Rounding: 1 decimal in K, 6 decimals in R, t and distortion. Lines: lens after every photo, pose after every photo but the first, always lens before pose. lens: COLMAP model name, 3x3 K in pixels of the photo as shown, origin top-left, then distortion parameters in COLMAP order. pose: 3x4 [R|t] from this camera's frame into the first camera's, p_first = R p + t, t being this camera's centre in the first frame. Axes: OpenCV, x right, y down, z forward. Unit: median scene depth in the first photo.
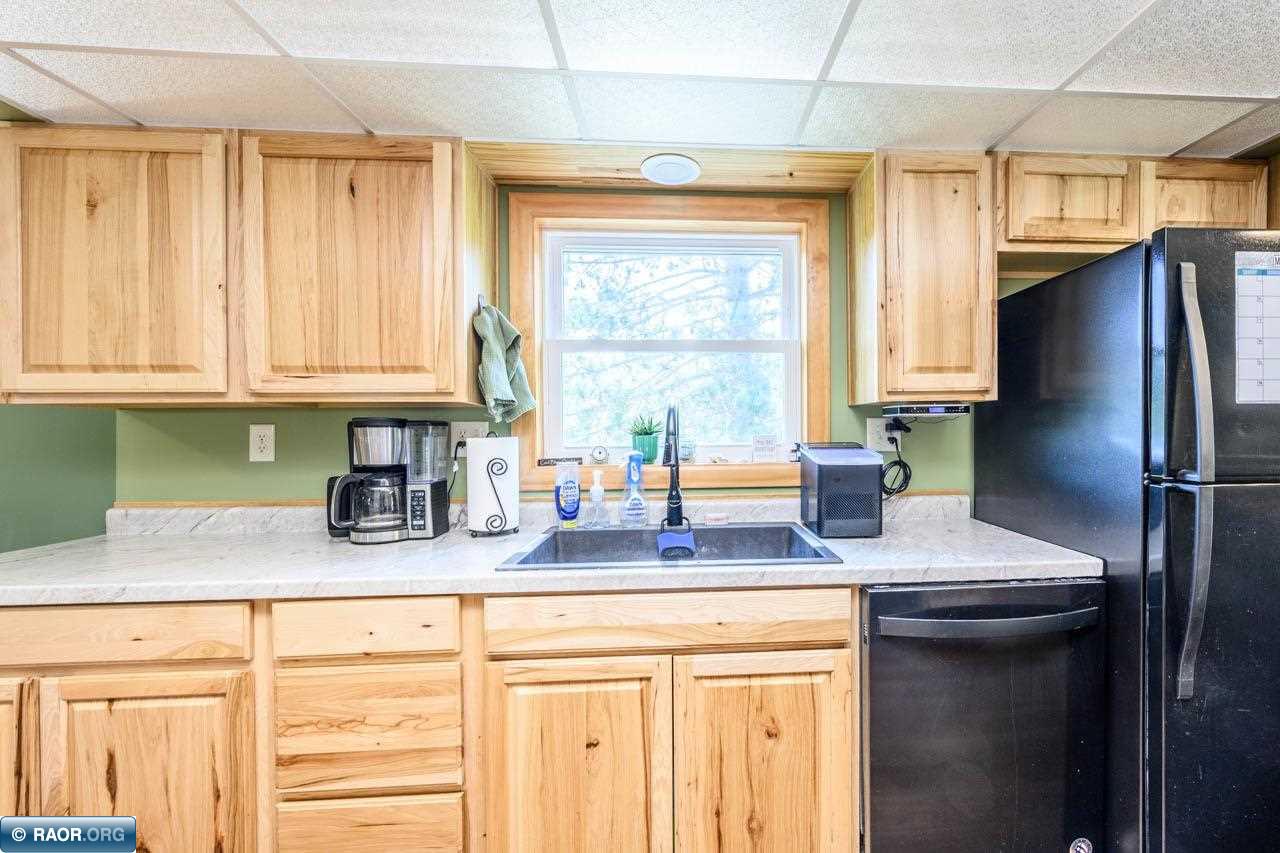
lens RADIAL K [[533.5, 0, 719.5], [0, 533.5, 435.7], [0, 0, 1]] dist [0.000156, -0.000019]
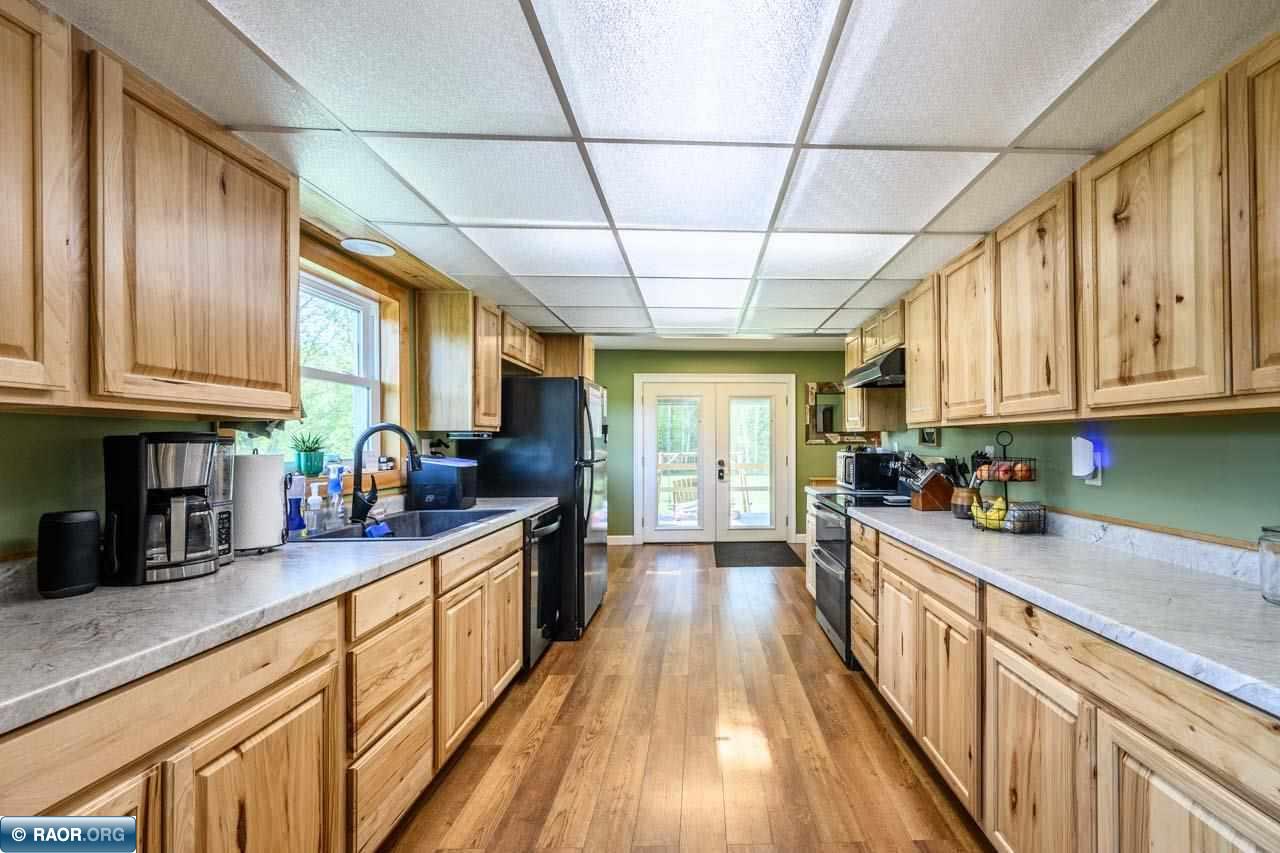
lens RADIAL K [[533.5, 0, 719.5], [0, 533.5, 435.7], [0, 0, 1]] dist [0.000156, -0.000019]
pose [[0.039501, 0.020863, 0.999002, -1.606626], [0.020005, 0.999565, -0.021665, 0.009222], [-0.999019, 0.020841, 0.039066, 0.118214]]
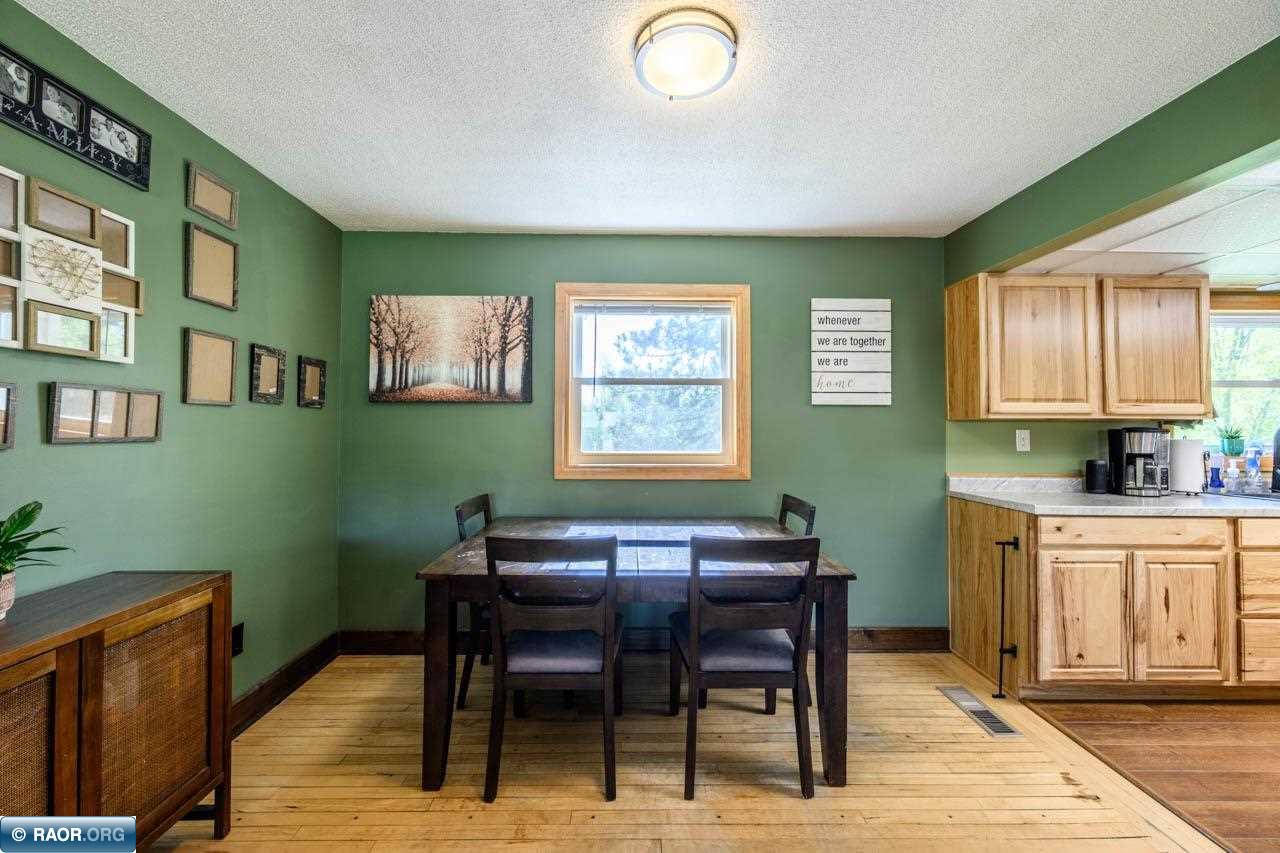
lens RADIAL K [[500.0, 0, 640.0], [0, 500.0, 426.5], [0, 0, 1]] dist [0.000773, -0.000210]
pose [[0.997823, 0.011023, -0.065026, -2.433947], [-0.012902, 0.999509, -0.028543, 0.037096], [0.064679, 0.029320, 0.997475, -0.863637]]
